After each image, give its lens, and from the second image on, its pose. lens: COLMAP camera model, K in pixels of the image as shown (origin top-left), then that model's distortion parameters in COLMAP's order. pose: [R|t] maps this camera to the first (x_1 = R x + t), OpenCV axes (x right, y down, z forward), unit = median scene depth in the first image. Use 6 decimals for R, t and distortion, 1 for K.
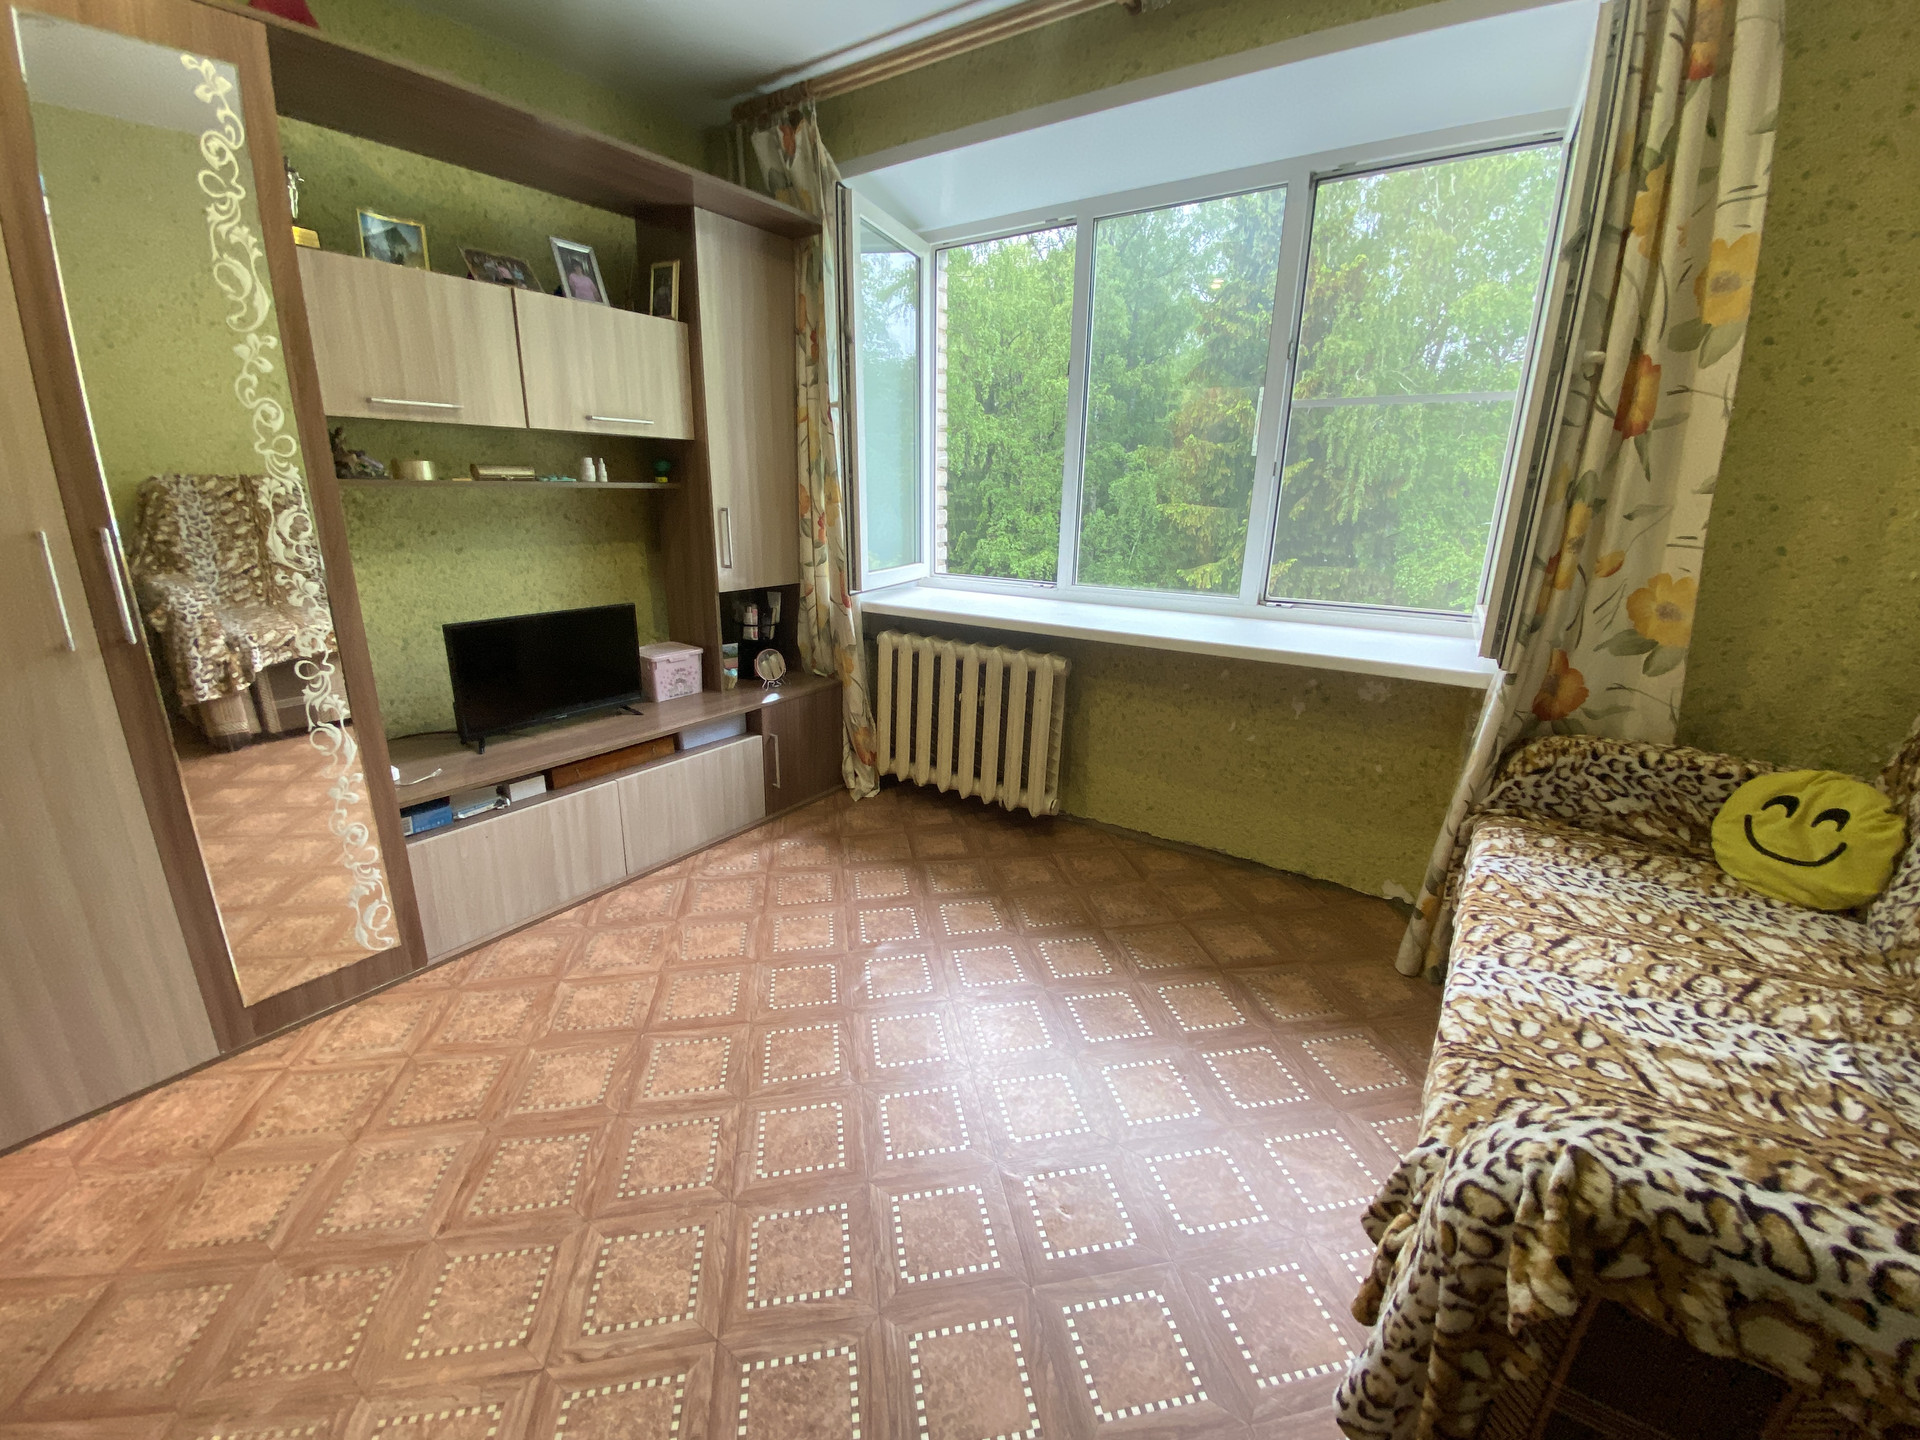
lens RADIAL K [[782.2, 0, 969.0], [0, 782.2, 713.8], [0, 0, 1]] dist [0.000058, -0.008014]
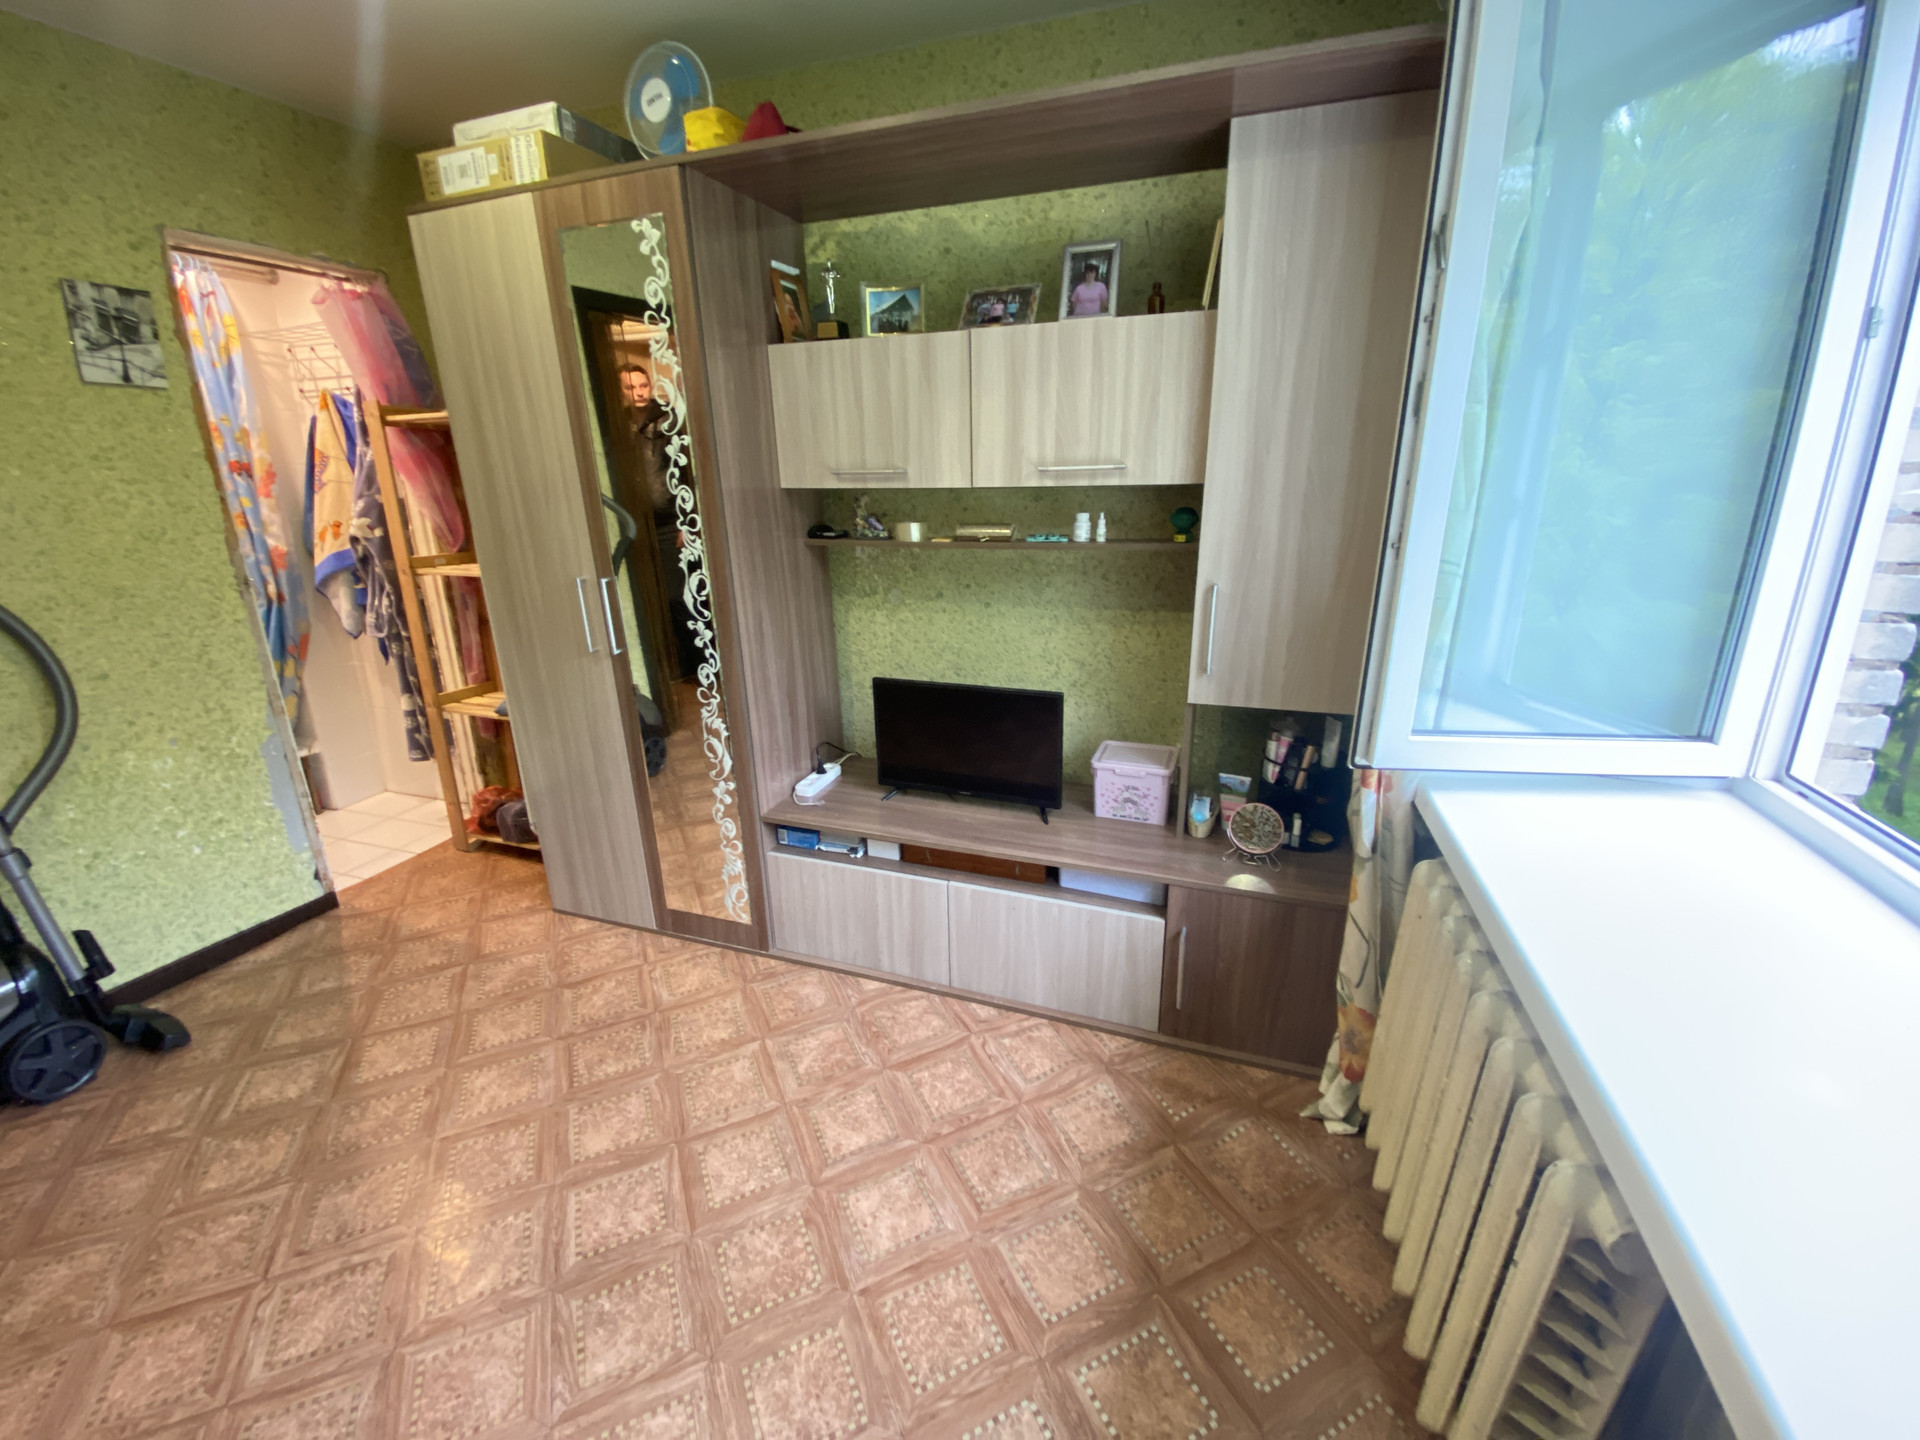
lens RADIAL K [[752.9, 0, 945.6], [0, 752.9, 723.0], [0, 0, 1]] dist [0.003688, -0.000479]
pose [[0.250879, 0.271075, -0.929289, 0.291775], [-0.255713, 0.944449, 0.206463, -0.266741], [0.933633, 0.185835, 0.306260, 0.721586]]
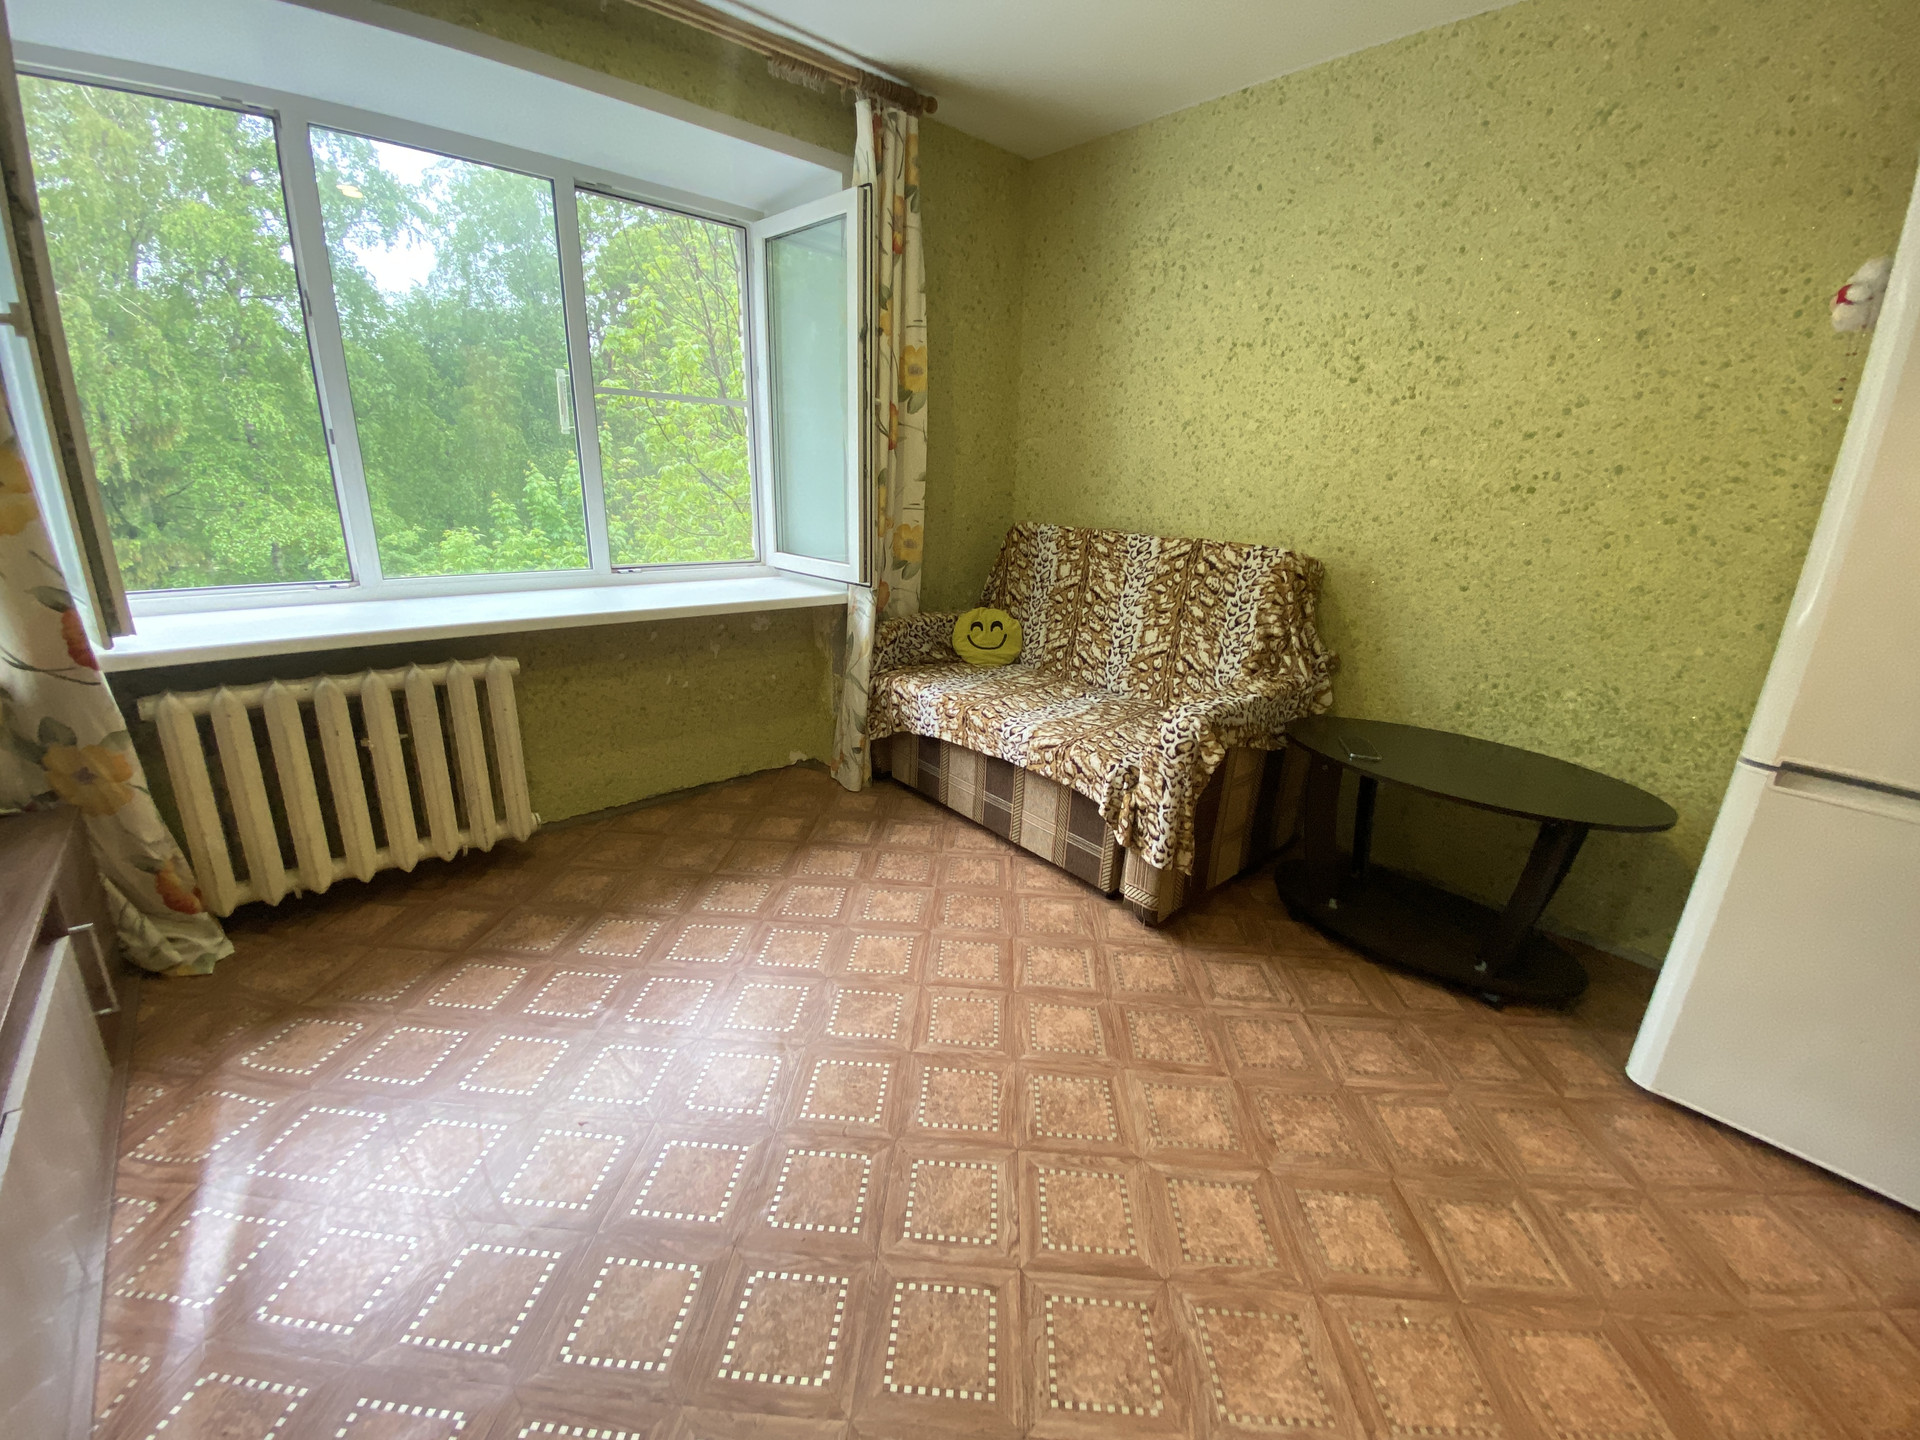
lens RADIAL K [[782.2, 0, 962.1], [0, 782.2, 714.0], [0, 0, 1]] dist [0.000058, -0.008014]
pose [[0.221378, -0.287486, 0.931850, -1.180780], [0.232844, 0.943503, 0.235765, -0.194074], [-0.946982, 0.164783, 0.275810, 0.520945]]
